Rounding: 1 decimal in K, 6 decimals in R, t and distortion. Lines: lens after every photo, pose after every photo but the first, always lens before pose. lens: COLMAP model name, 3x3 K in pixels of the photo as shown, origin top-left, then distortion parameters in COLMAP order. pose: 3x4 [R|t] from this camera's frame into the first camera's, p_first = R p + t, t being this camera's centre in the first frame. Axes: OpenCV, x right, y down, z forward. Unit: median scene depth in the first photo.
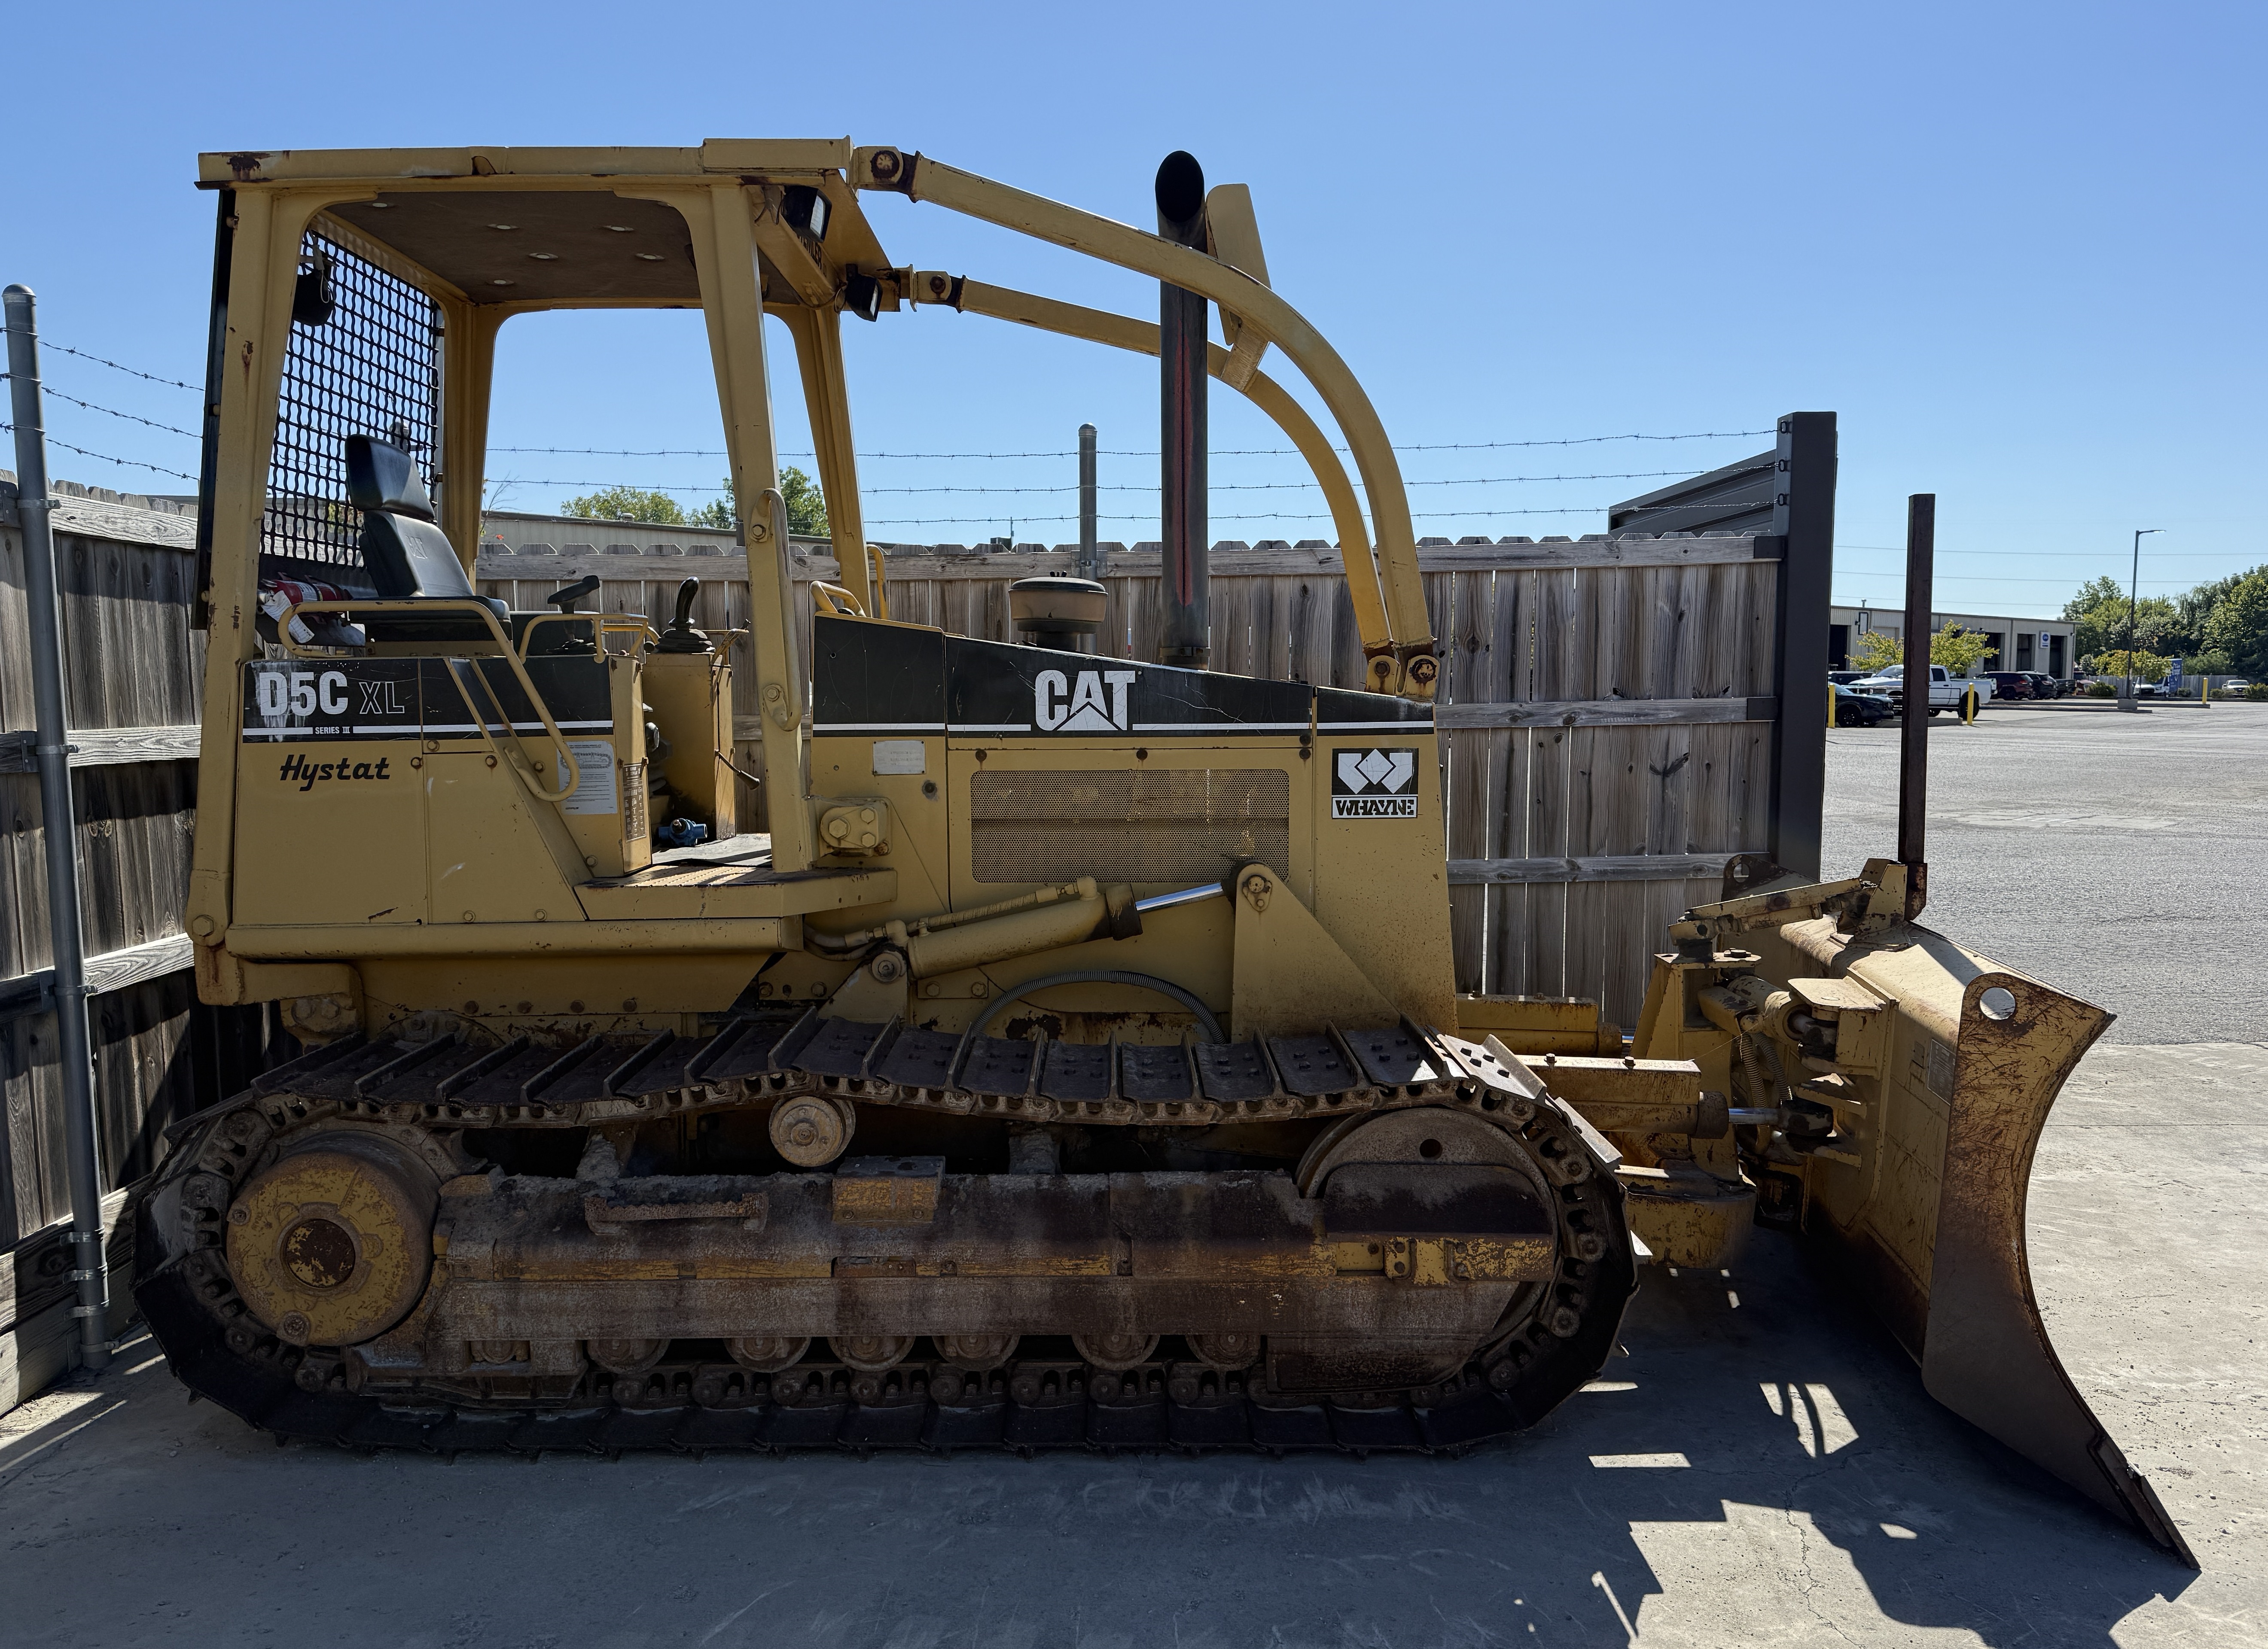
lens RADIAL K [[1714.7, 0, 1075.8], [0, 1714.7, 876.8], [0, 0, 1]] dist [0.124761, -0.197680]
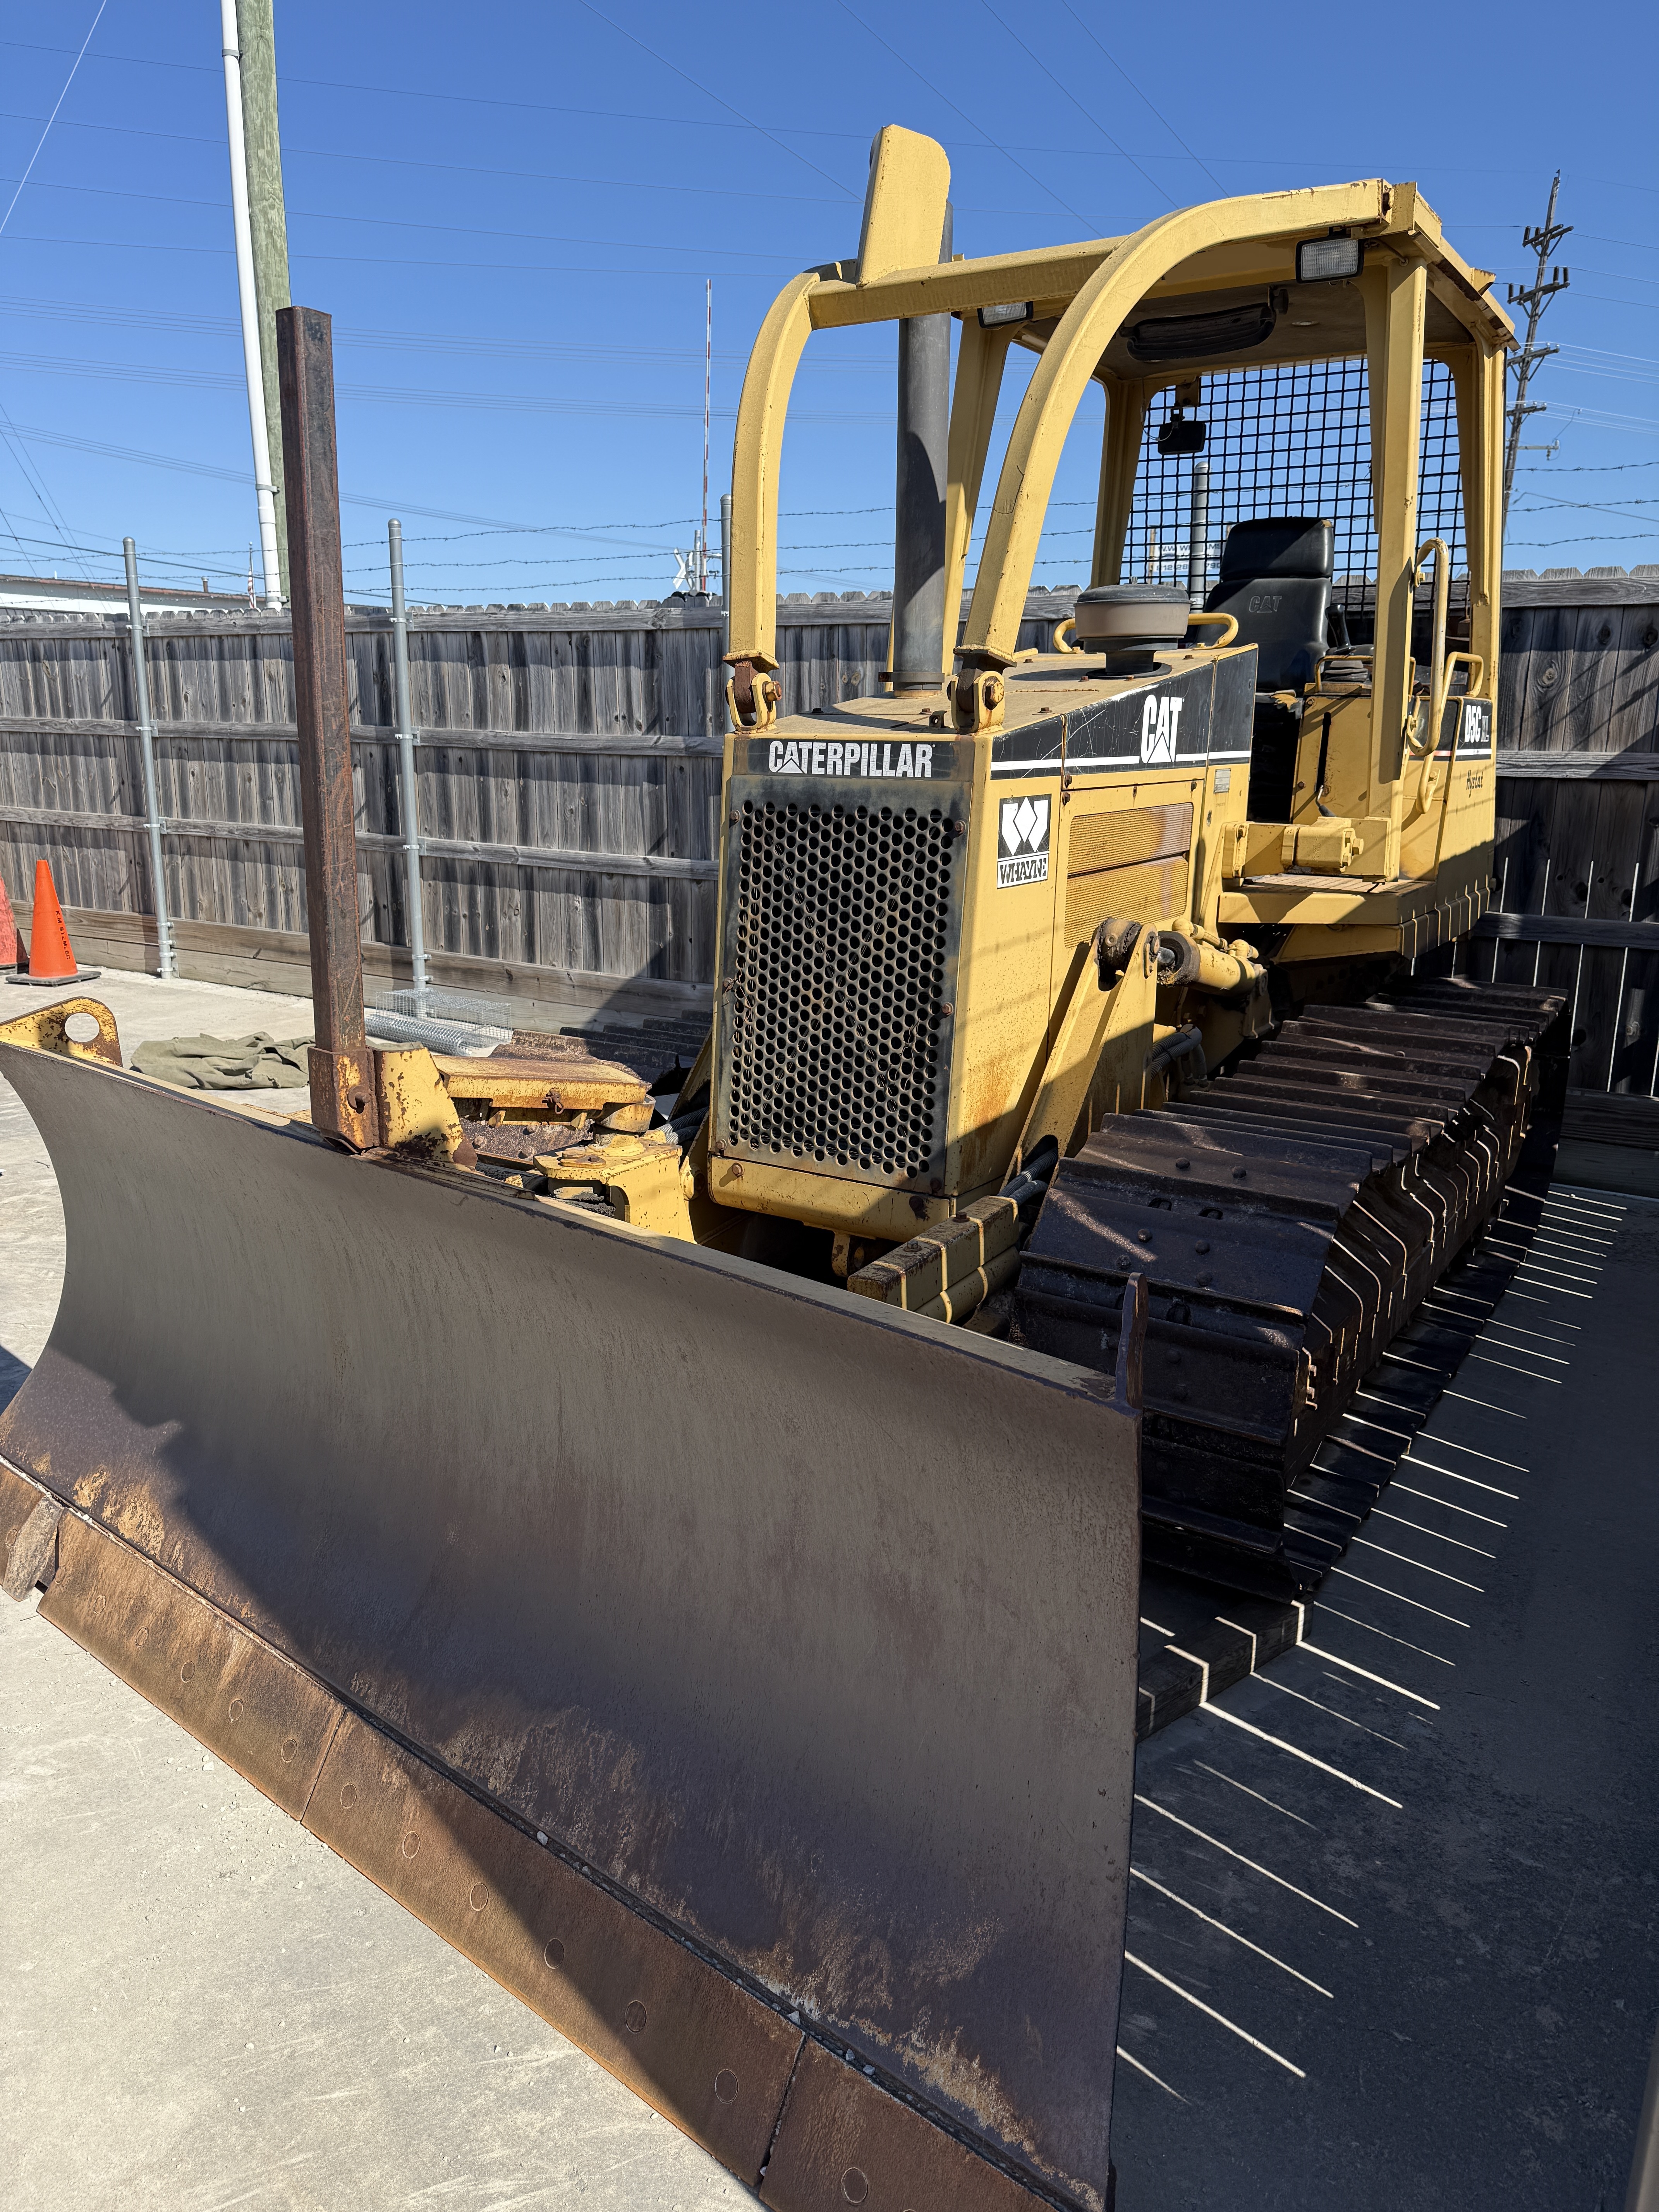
lens RADIAL K [[1548.8, 0, 832.0], [0, 1548.8, 1111.9], [0, 0, 1]] dist [0.092809, -0.125492]
pose [[-0.531219, 0.205910, -0.821832, 0.920374], [-0.102753, 0.947198, 0.303738, -0.176789], [0.840980, 0.245798, -0.482012, 1.579158]]
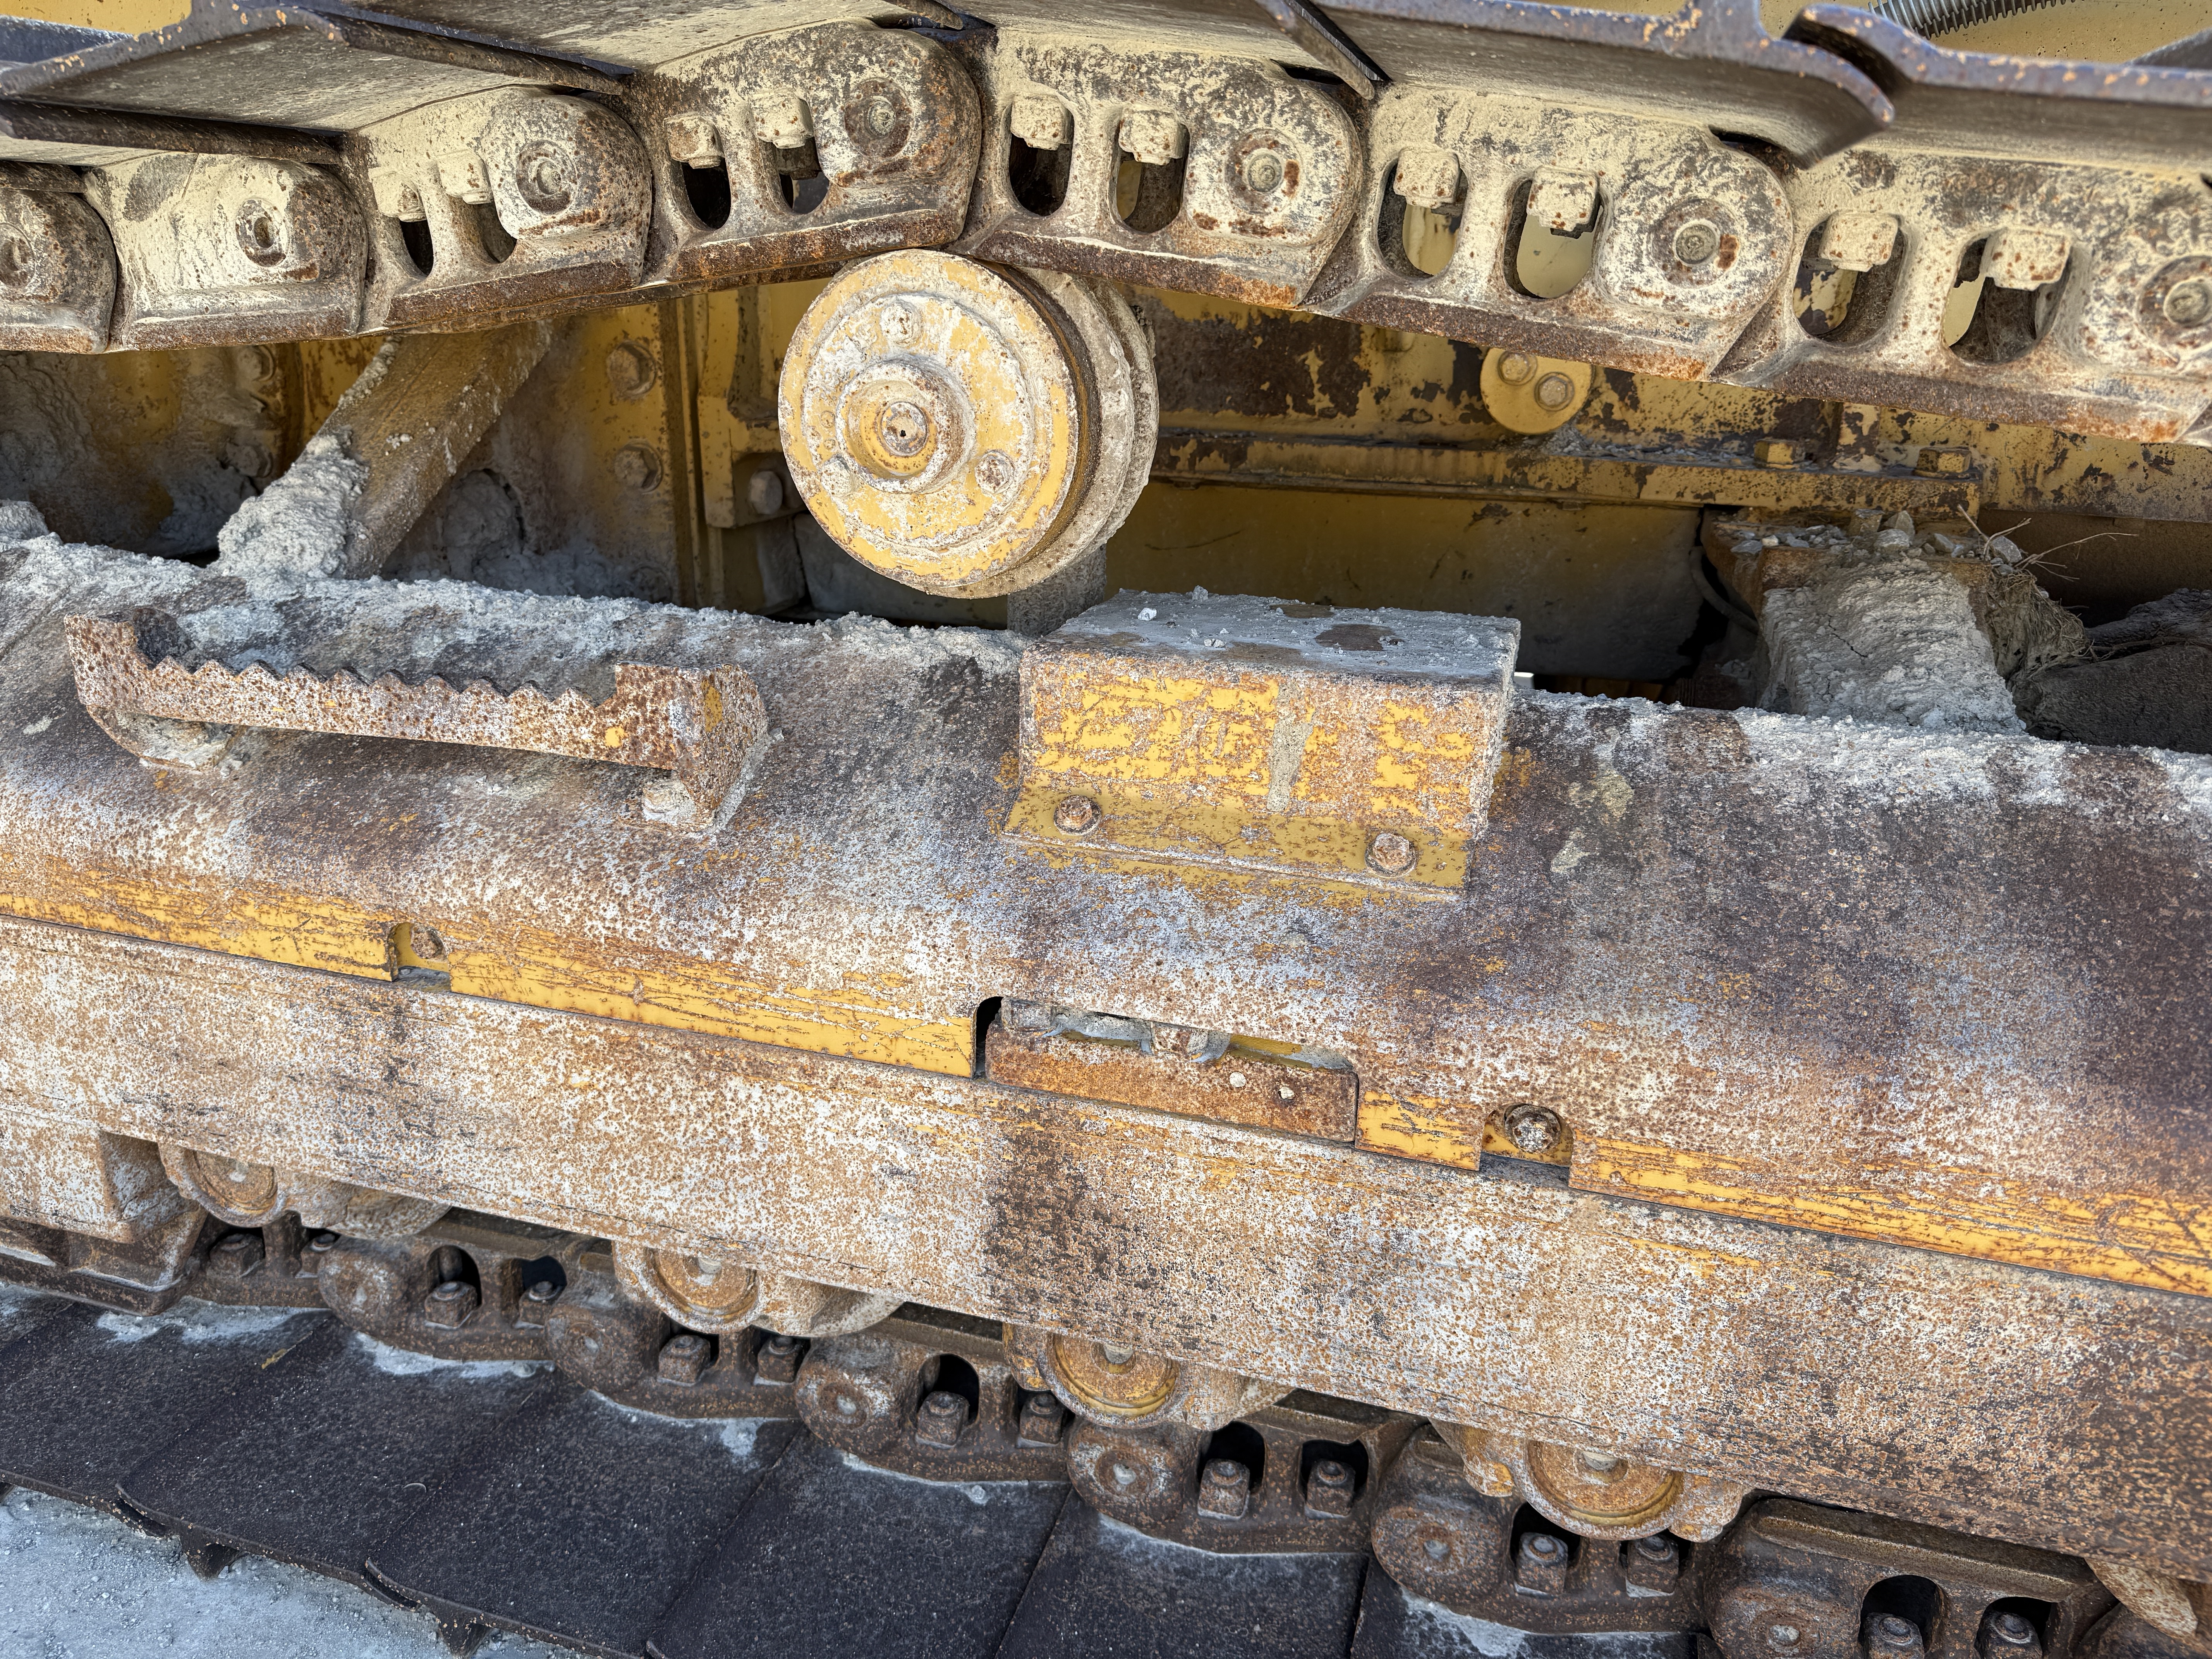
lens RADIAL K [[1490.7, 0, 1106.0], [0, 1490.7, 829.5], [0, 0, 1]] dist [0.093201, -0.105377]
pose [[0.966244, 0.122577, -0.226598, -0.082128], [-0.069598, 0.971051, 0.228509, 0.150034], [0.248048, -0.205025, 0.946804, 0.799103]]
